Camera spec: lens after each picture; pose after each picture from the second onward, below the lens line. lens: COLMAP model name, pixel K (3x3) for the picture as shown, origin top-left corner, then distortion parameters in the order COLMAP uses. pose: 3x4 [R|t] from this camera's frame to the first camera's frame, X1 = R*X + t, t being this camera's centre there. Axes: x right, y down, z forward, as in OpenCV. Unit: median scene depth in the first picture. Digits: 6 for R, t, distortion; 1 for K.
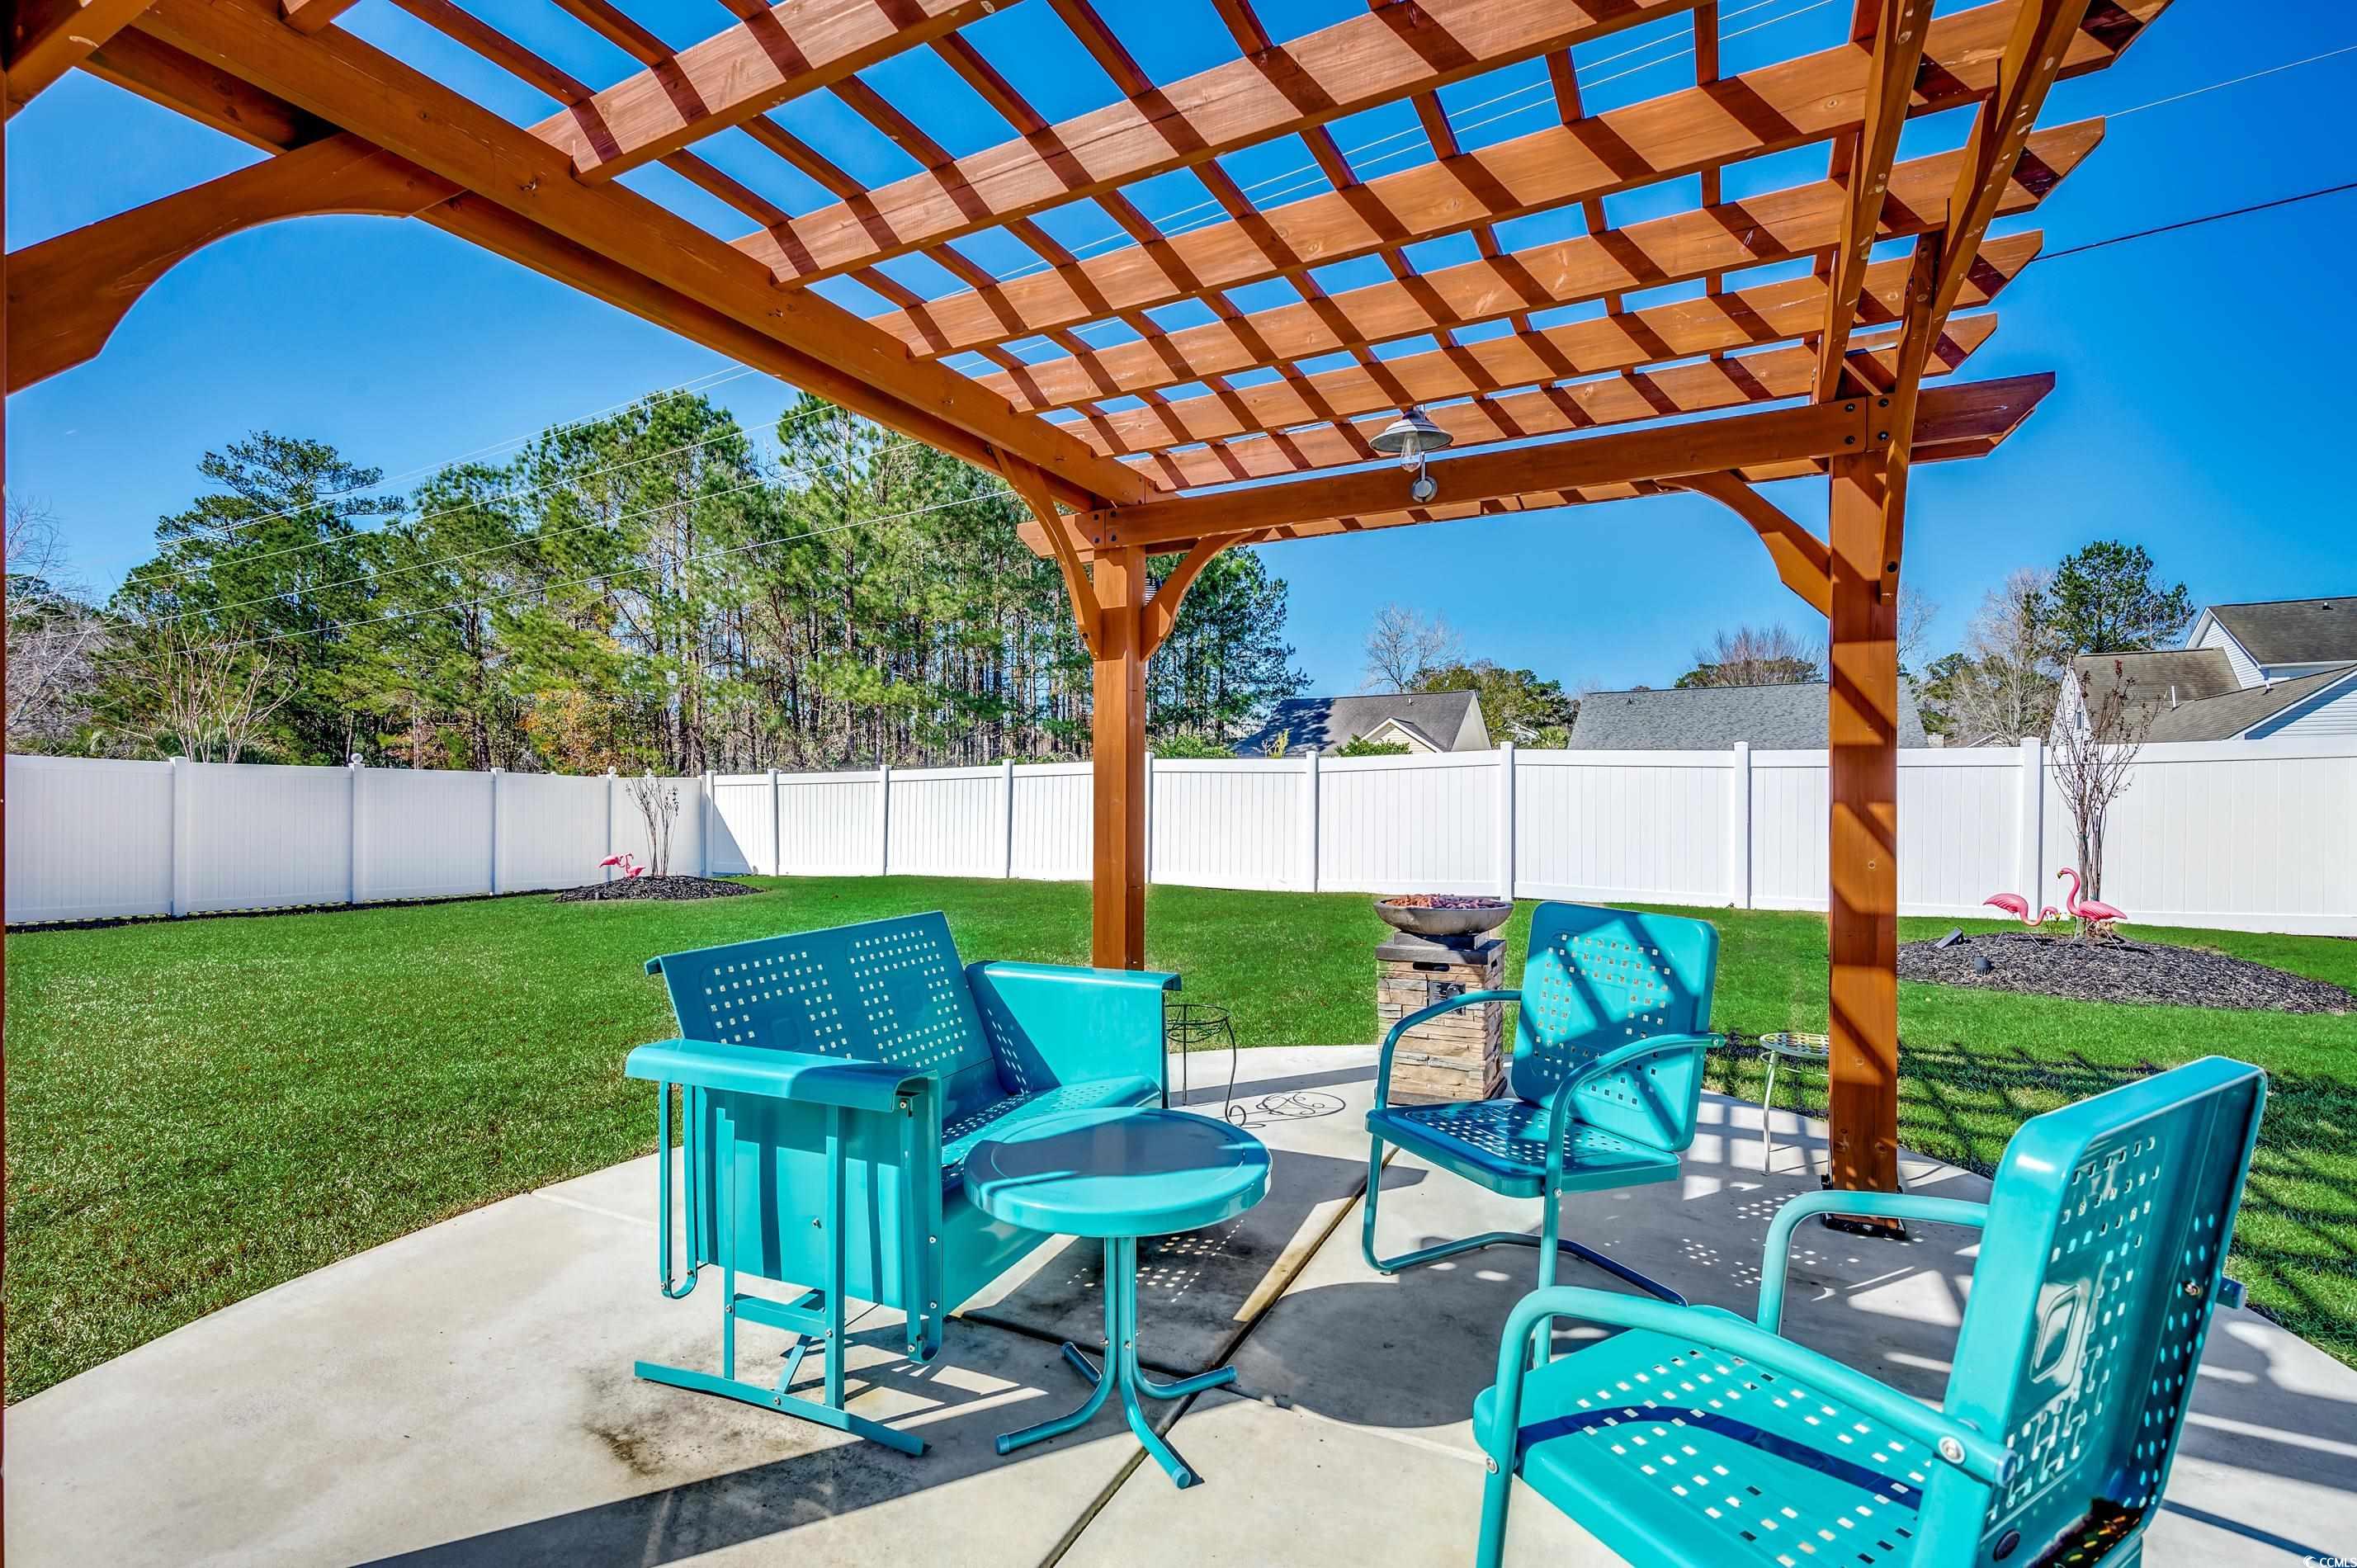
lens RADIAL K [[1044.4, 0, 1197.8], [0, 1044.4, 795.0], [0, 0, 1]] dist [-0.000443, 0.000077]
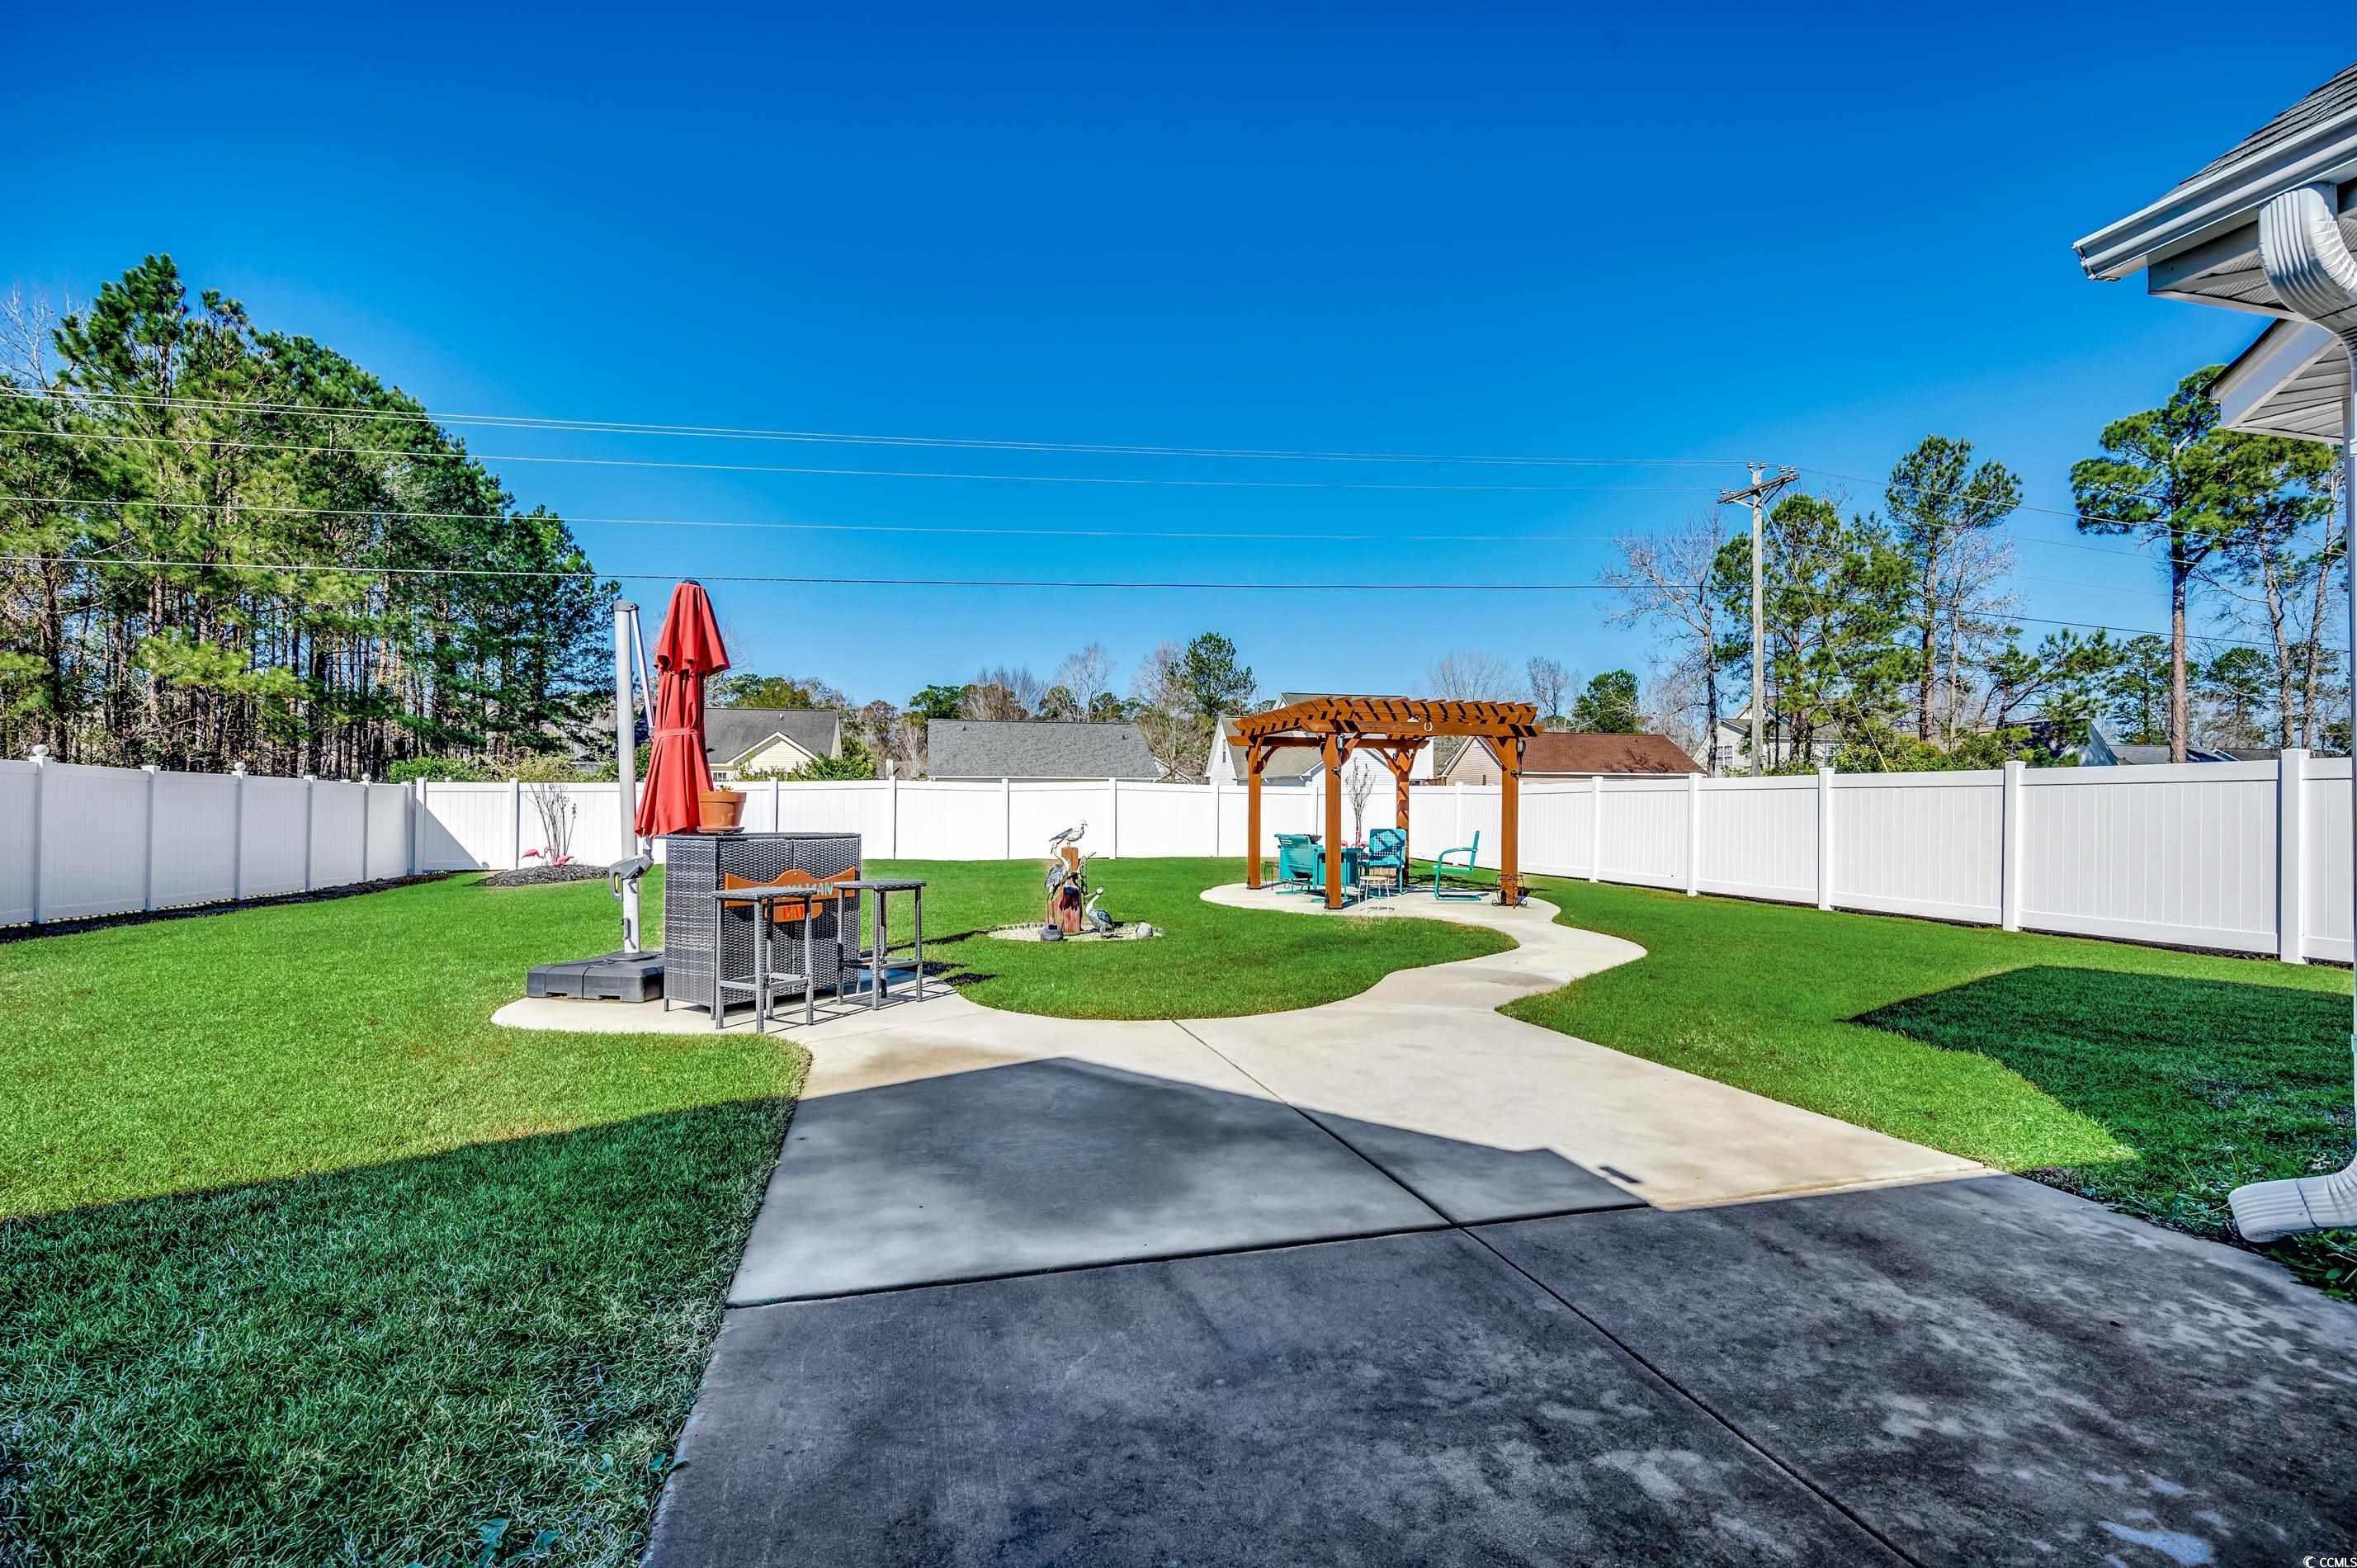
lens RADIAL K [[1044.4, 0, 1193.4], [0, 1044.4, 793.2], [0, 0, 1]] dist [-0.000443, 0.000077]
pose [[0.742289, 0.011890, 0.669974, -0.589858], [-0.008566, 0.999929, -0.008255, -0.004604], [-0.670025, 0.000388, 0.742339, -0.358465]]
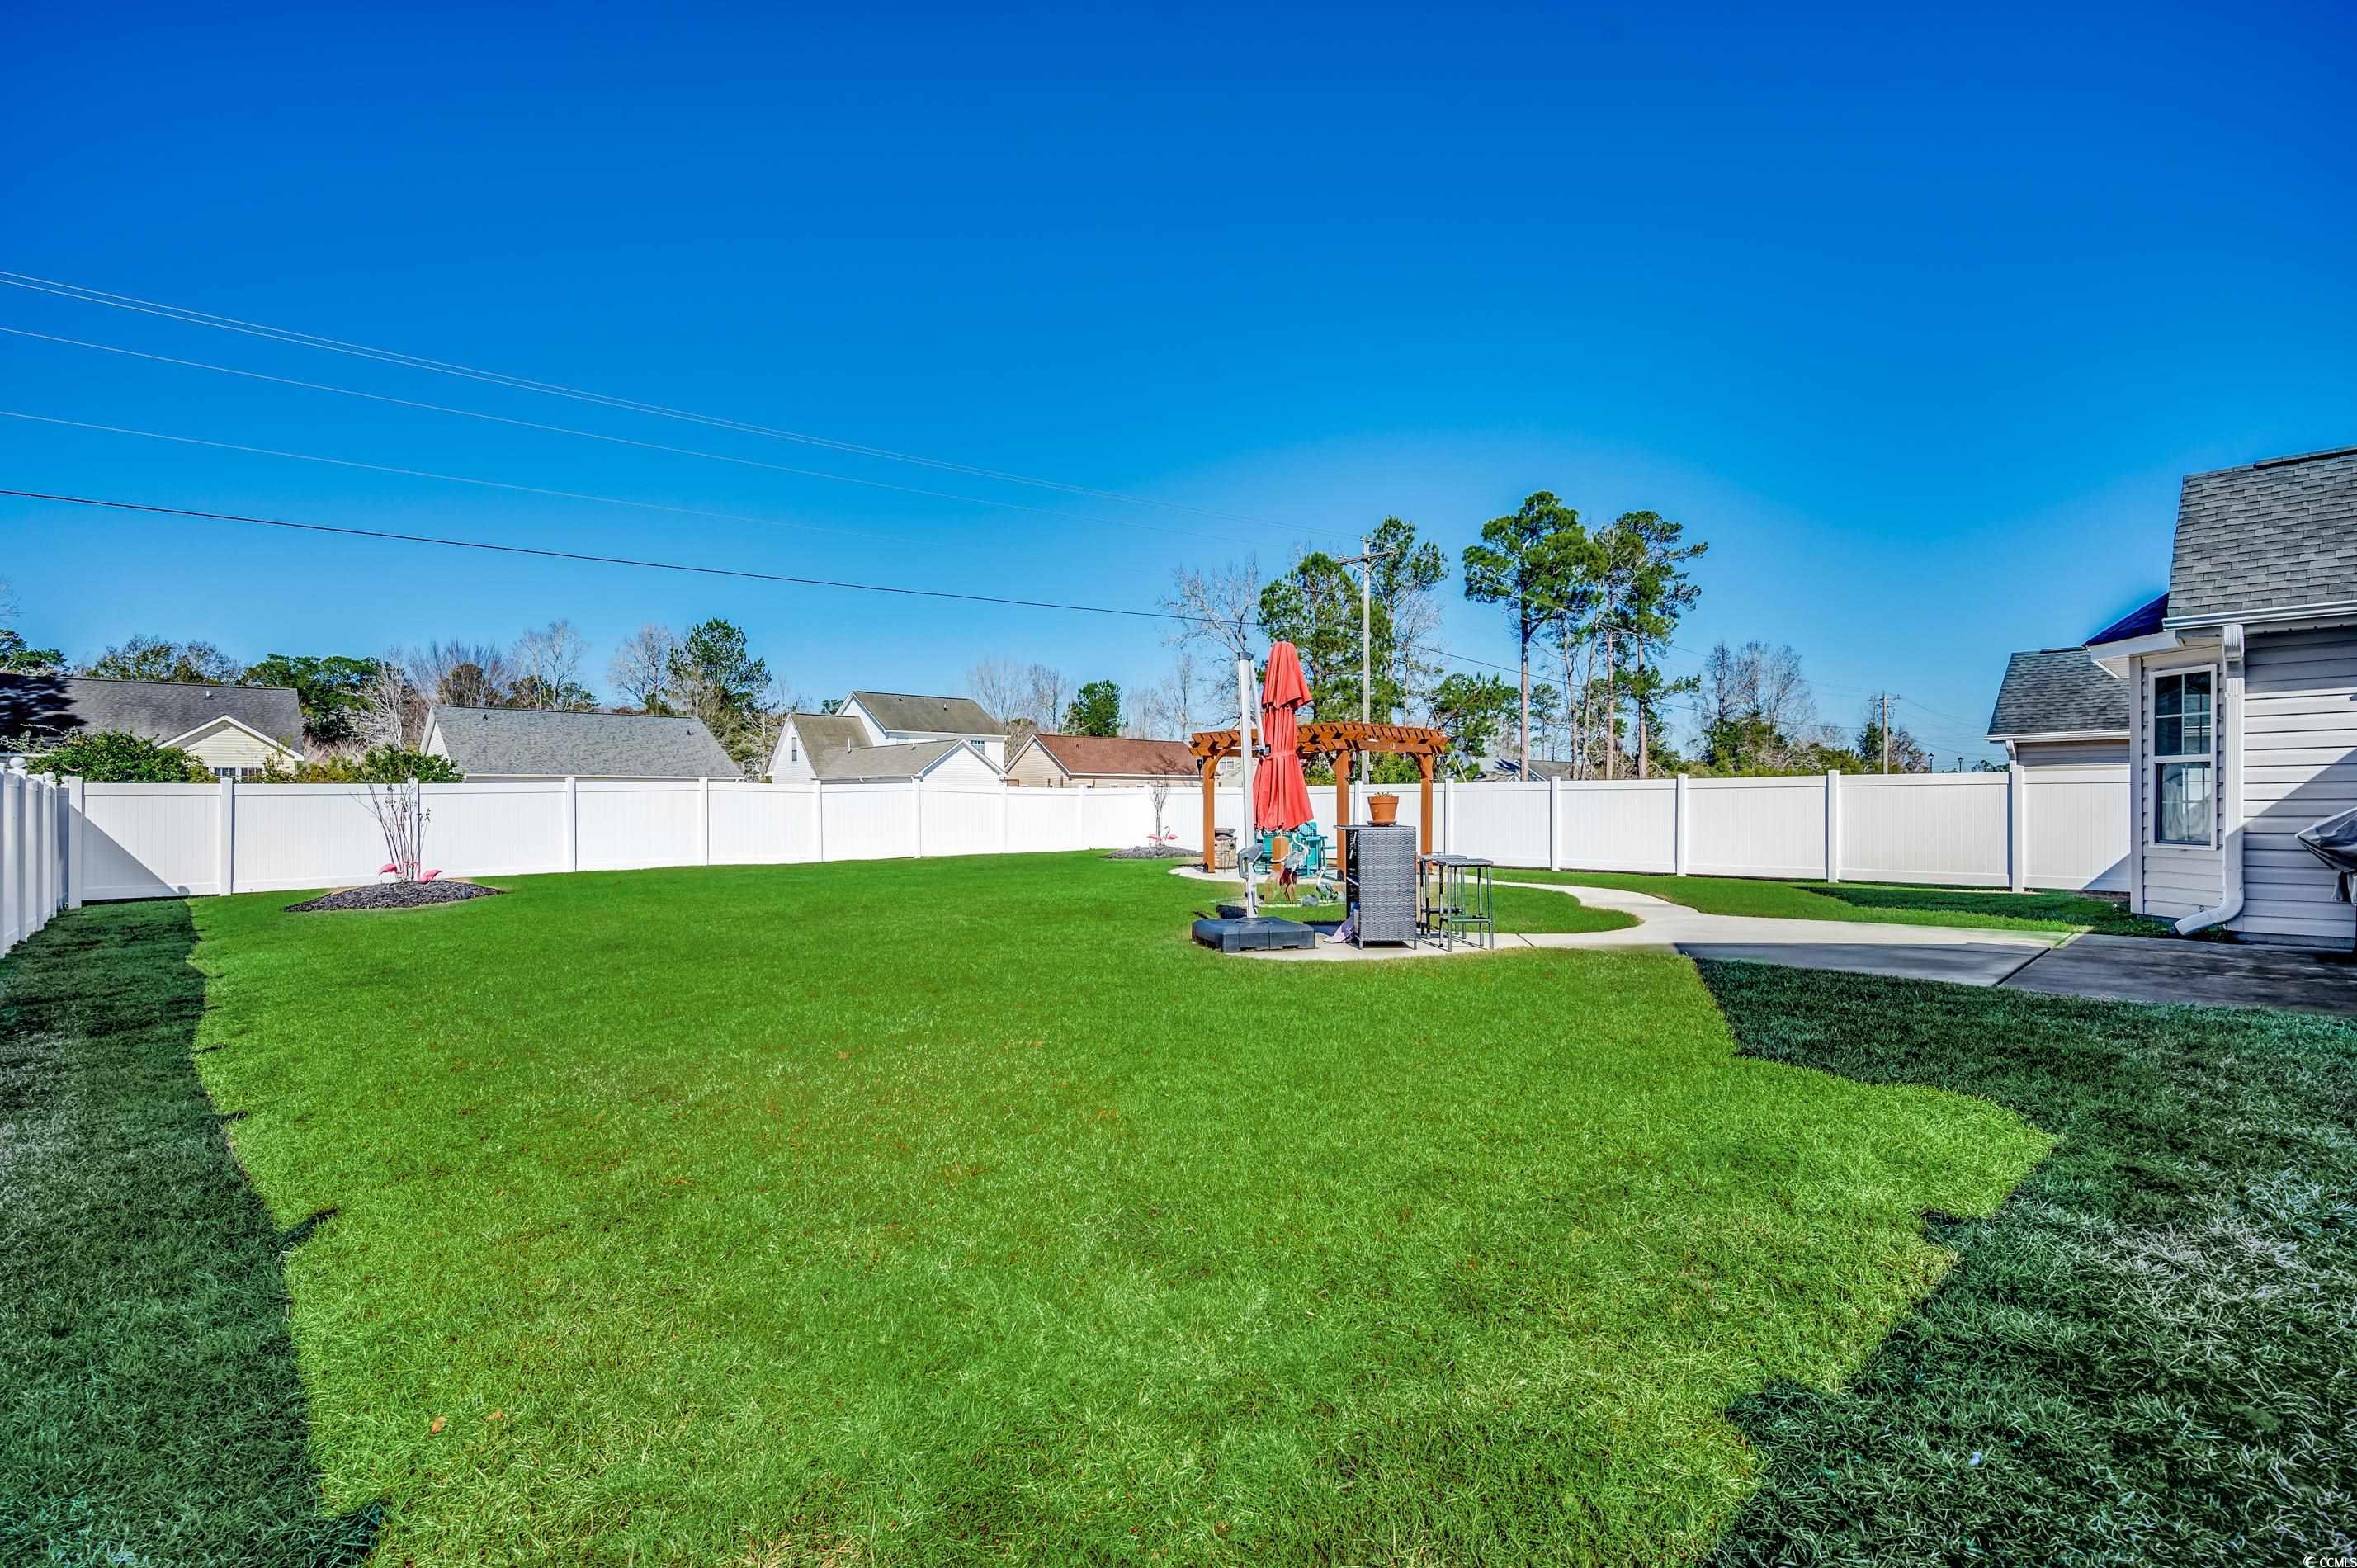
lens RADIAL K [[1044.4, 0, 1187.1], [0, 1044.4, 833.0], [0, 0, 1]] dist [-0.000443, 0.000077]
pose [[0.318333, -0.026166, 0.947618, -0.949789], [-0.001239, 0.999607, 0.028017, -0.003496], [-0.947978, -0.010092, 0.318176, -0.087532]]
